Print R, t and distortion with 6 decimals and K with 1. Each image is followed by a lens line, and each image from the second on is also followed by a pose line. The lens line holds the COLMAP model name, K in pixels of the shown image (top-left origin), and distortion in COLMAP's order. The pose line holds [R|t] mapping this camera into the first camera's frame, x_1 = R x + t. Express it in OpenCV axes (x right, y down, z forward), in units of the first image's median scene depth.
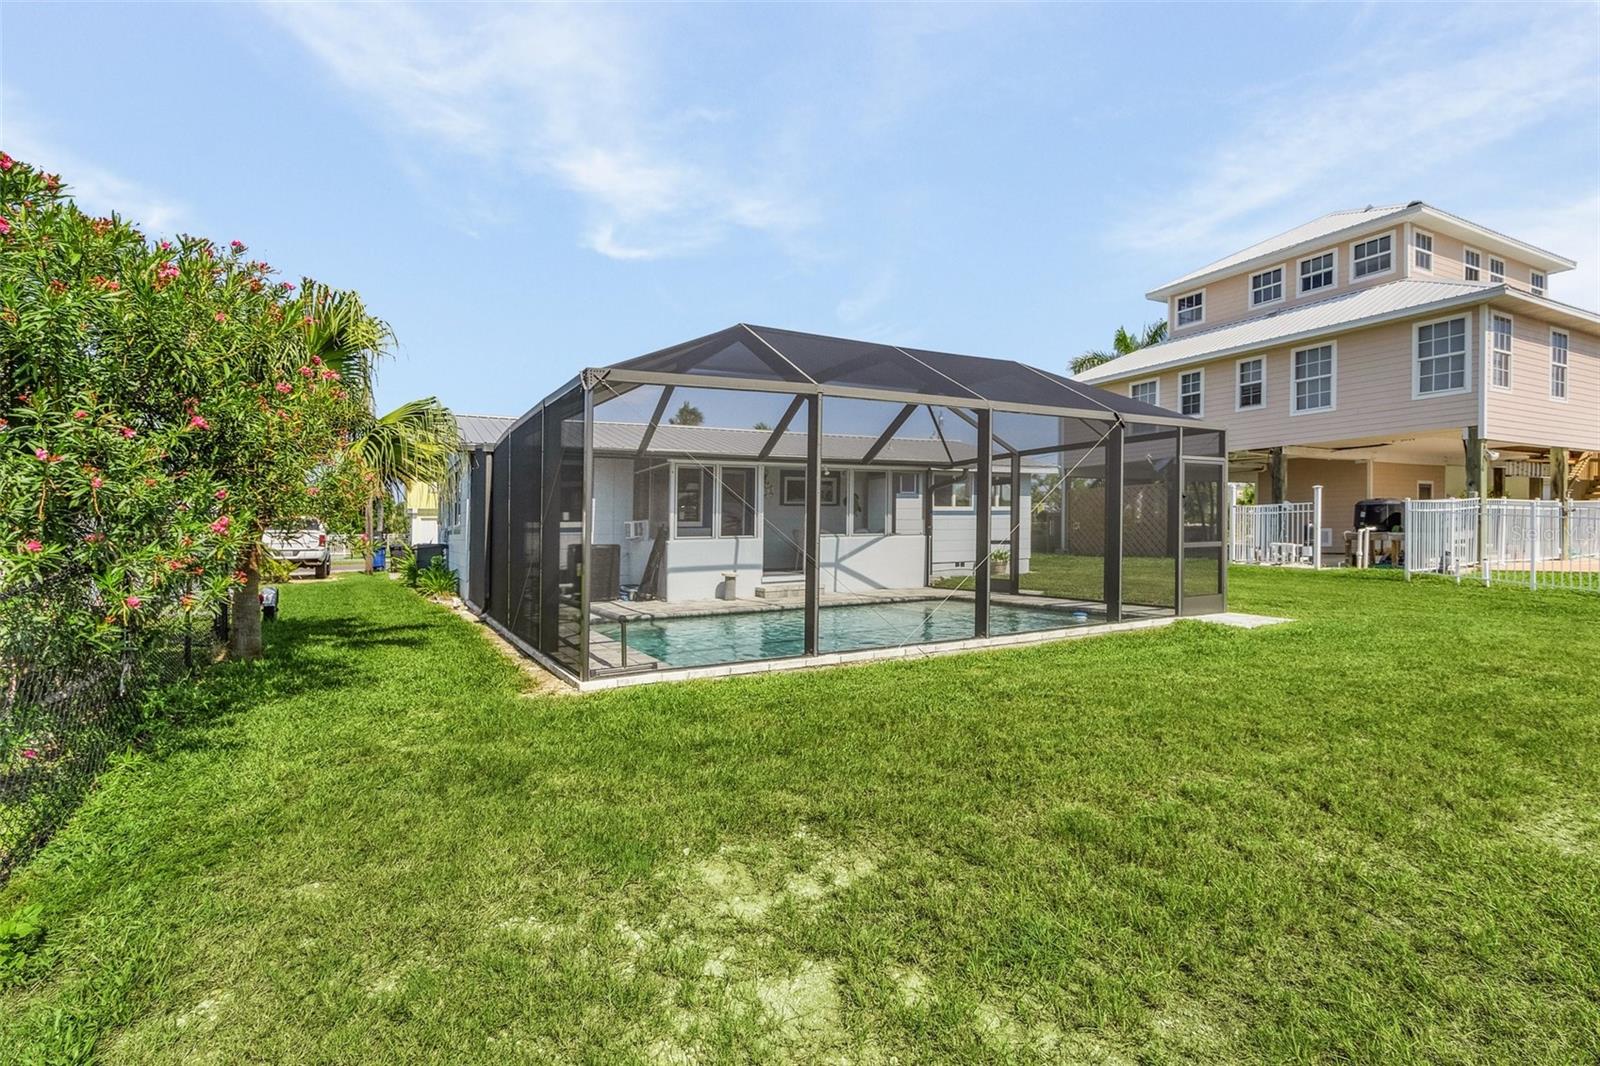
lens RADIAL K [[739.1, 0, 794.5], [0, 739.1, 525.2], [0, 0, 1]] dist [0.002825, -0.000561]
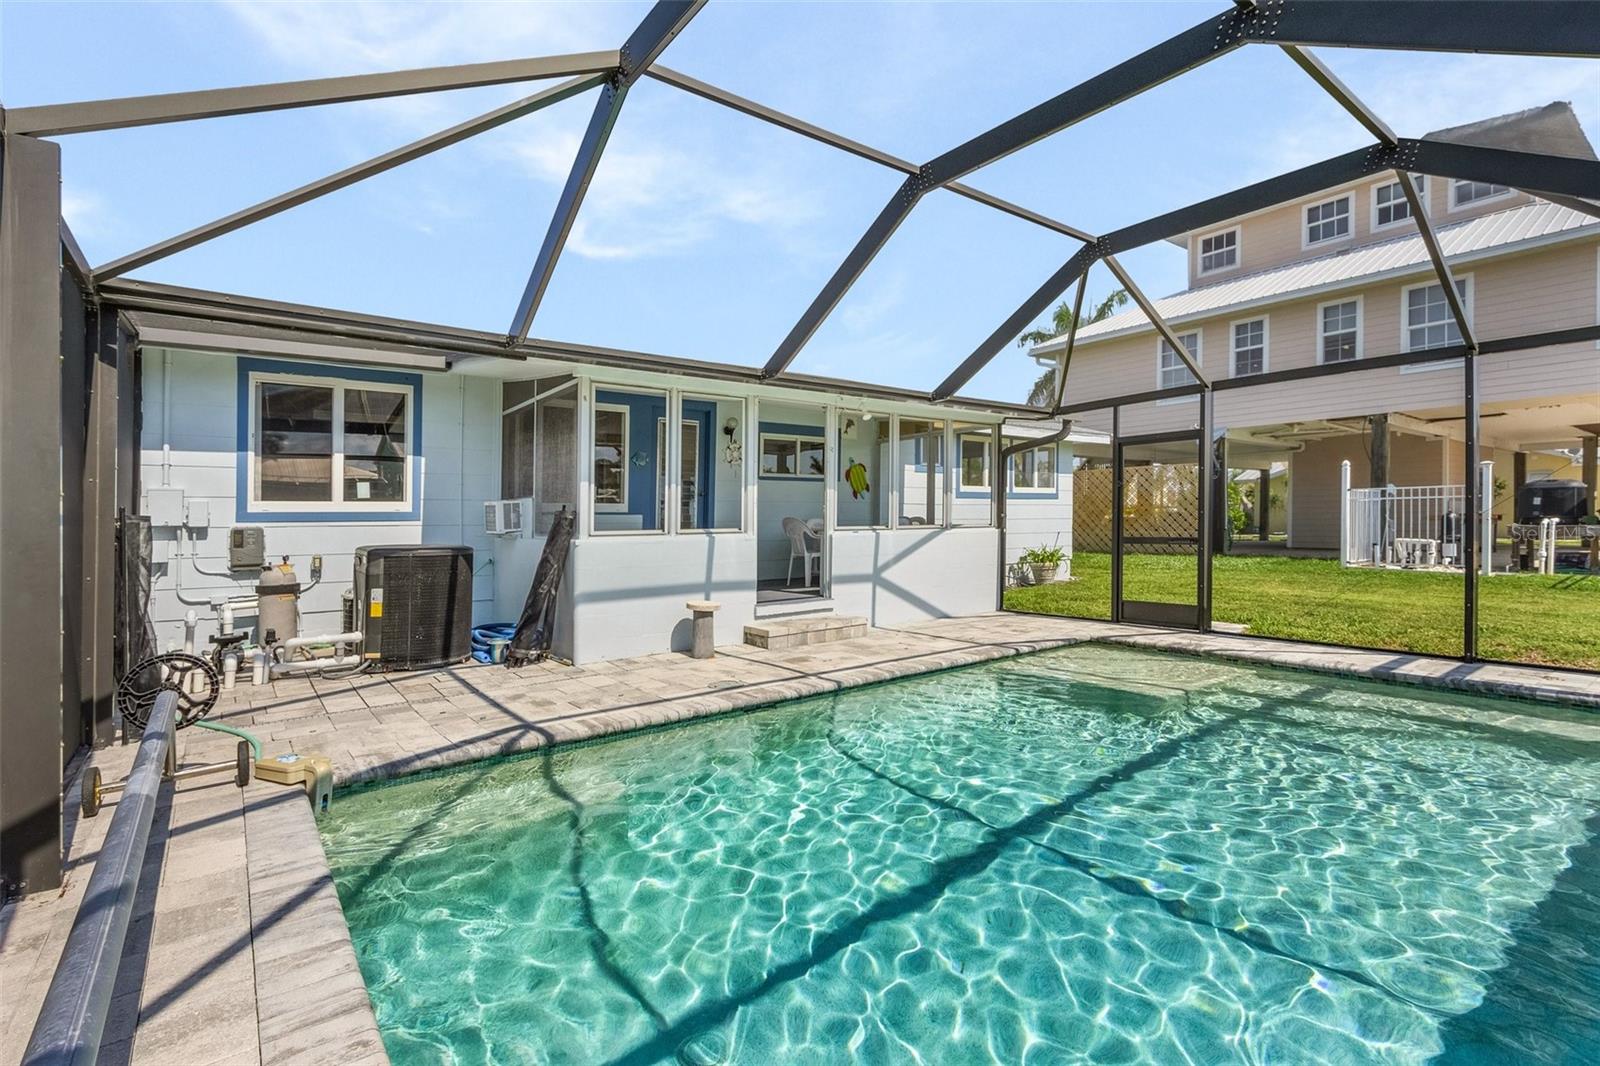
lens RADIAL K [[738.4, 0, 827.0], [0, 738.4, 531.0], [0, 0, 1]] dist [0.053535, -0.000168]
pose [[0.981803, 0.002568, 0.189886, -0.091068], [-0.007553, 0.999645, 0.025535, 0.001354], [-0.189753, -0.026504, 0.981474, 0.433378]]
